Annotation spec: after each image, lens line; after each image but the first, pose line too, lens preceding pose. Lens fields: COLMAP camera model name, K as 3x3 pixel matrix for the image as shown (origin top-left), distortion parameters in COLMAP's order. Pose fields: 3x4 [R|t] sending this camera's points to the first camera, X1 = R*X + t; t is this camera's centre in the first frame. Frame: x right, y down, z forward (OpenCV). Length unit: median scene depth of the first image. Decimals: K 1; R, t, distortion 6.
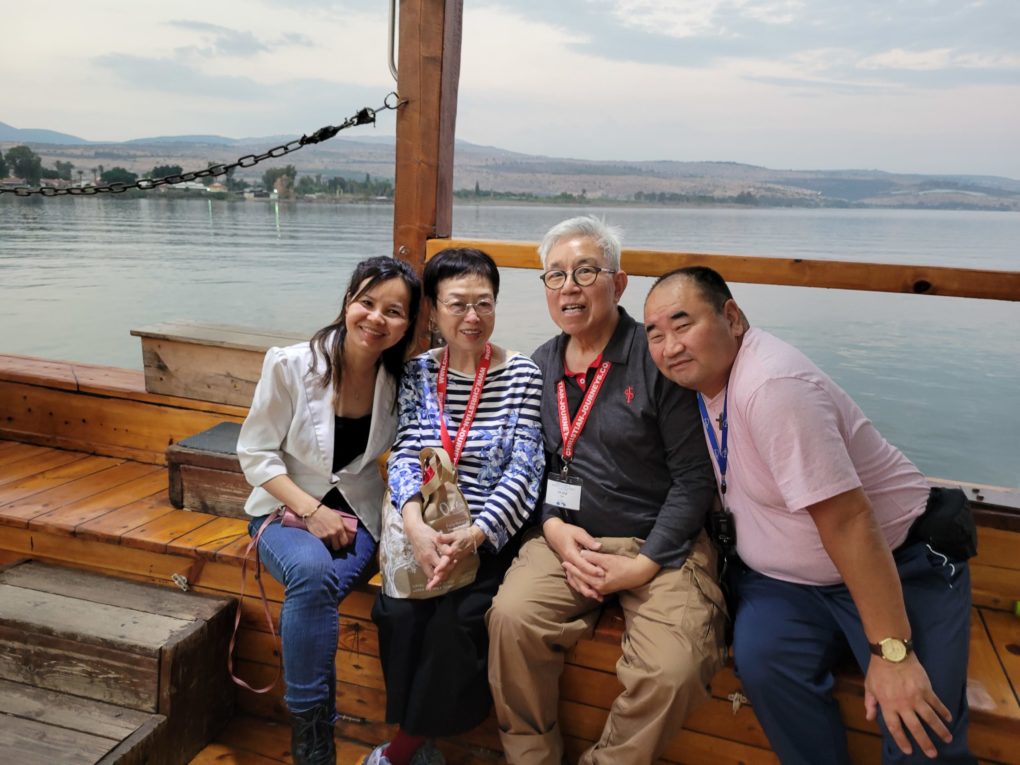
lens RADIAL K [[784.2, 0, 505.6], [0, 784.2, 403.3], [0, 0, 1]] dist [0.032254, 0.009858]
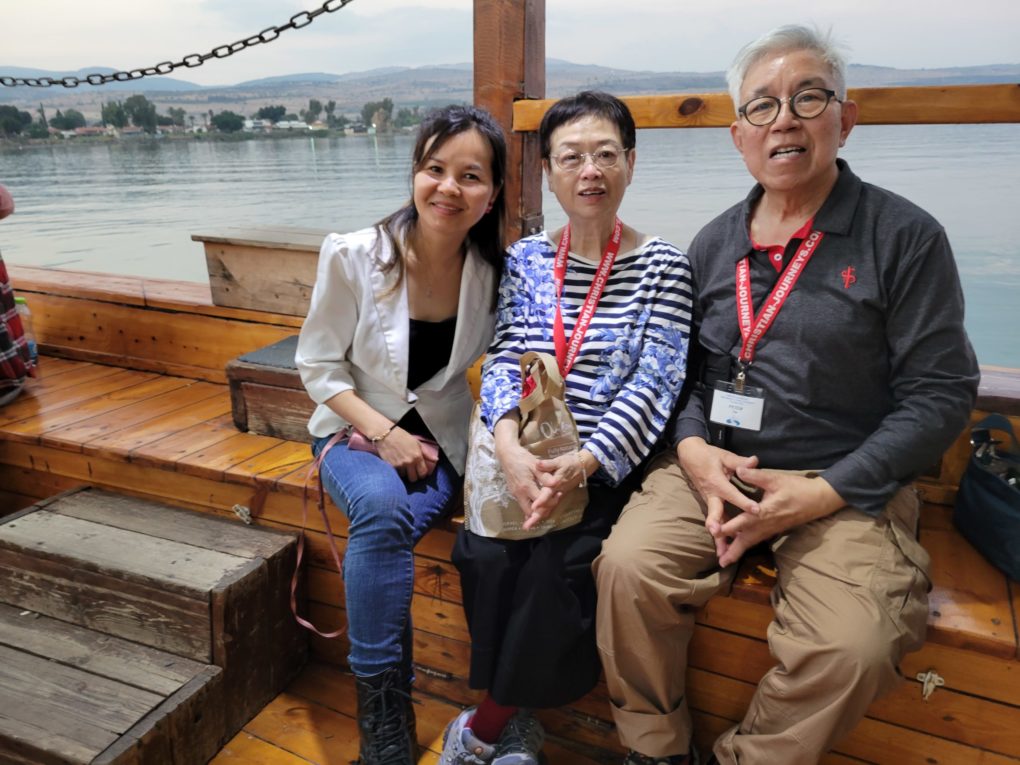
lens RADIAL K [[784.2, 0, 505.8], [0, 784.2, 379.1], [0, 0, 1]] dist [0.032254, 0.009858]
pose [[0.991703, -0.010640, -0.128112, -0.006672], [0.017766, 0.998350, 0.054609, 0.034536], [0.127320, -0.056431, 0.990255, 0.180610]]
